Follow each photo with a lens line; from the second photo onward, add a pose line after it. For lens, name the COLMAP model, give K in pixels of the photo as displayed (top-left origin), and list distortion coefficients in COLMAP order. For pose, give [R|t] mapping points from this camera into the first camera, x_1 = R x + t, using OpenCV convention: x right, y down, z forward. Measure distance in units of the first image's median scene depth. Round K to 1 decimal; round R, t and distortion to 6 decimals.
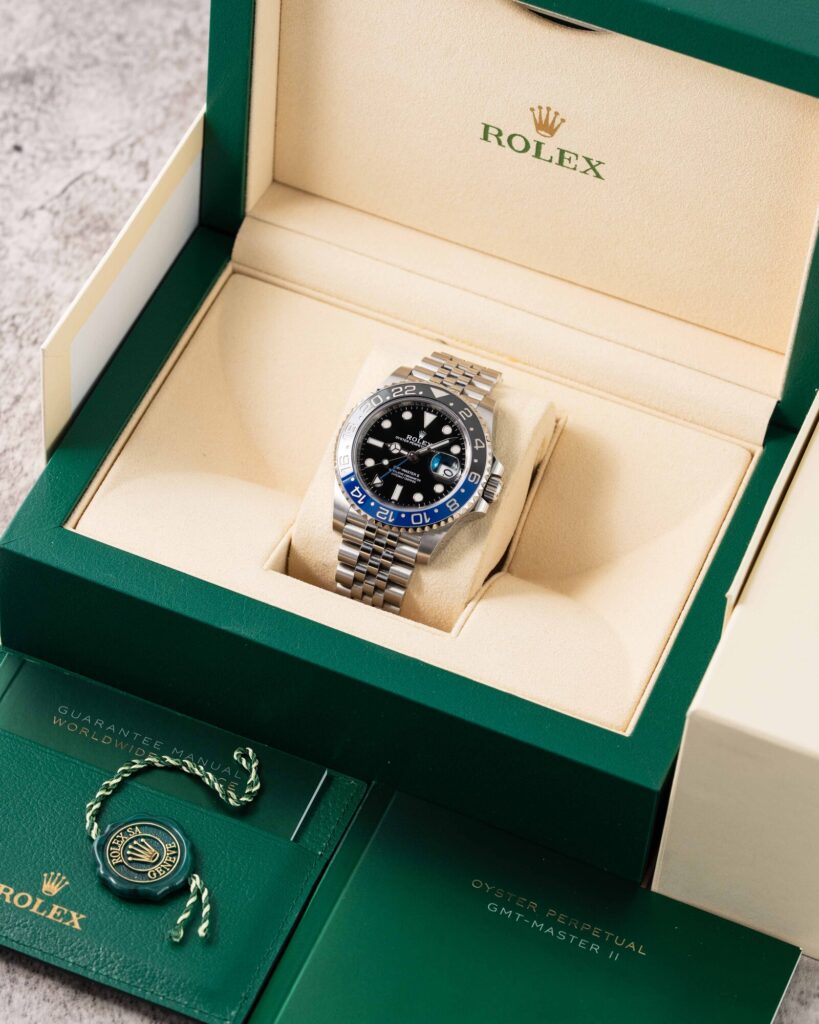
lens RADIAL K [[4935.9, 0, 410.9], [0, 4935.9, 512.3], [0, 0, 1]] dist [-0.680717, 0.000000]
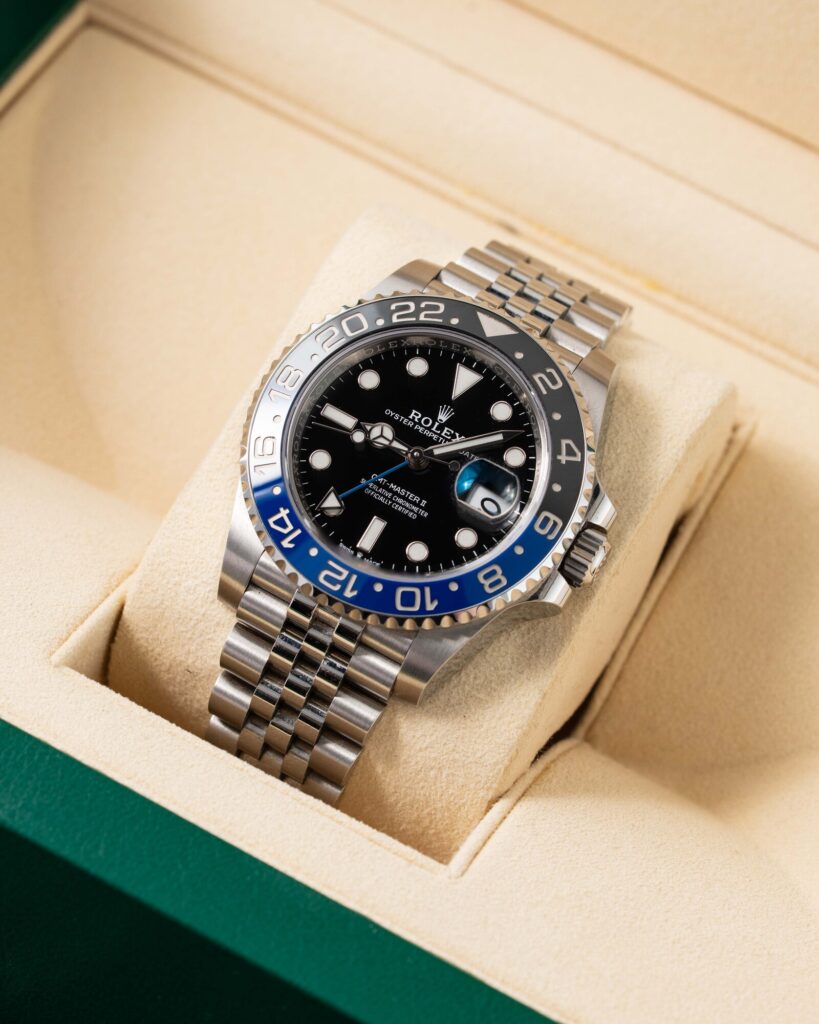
lens RADIAL K [[4935.9, 0, 409.3], [0, 4935.9, 512.0], [0, 0, 1]] dist [-0.680717, 0.000000]
pose [[0.990229, 0.138706, 0.014401, -0.006102], [-0.138529, 0.990278, -0.012640, -0.000831], [-0.016014, 0.010521, 0.999816, 0.552281]]
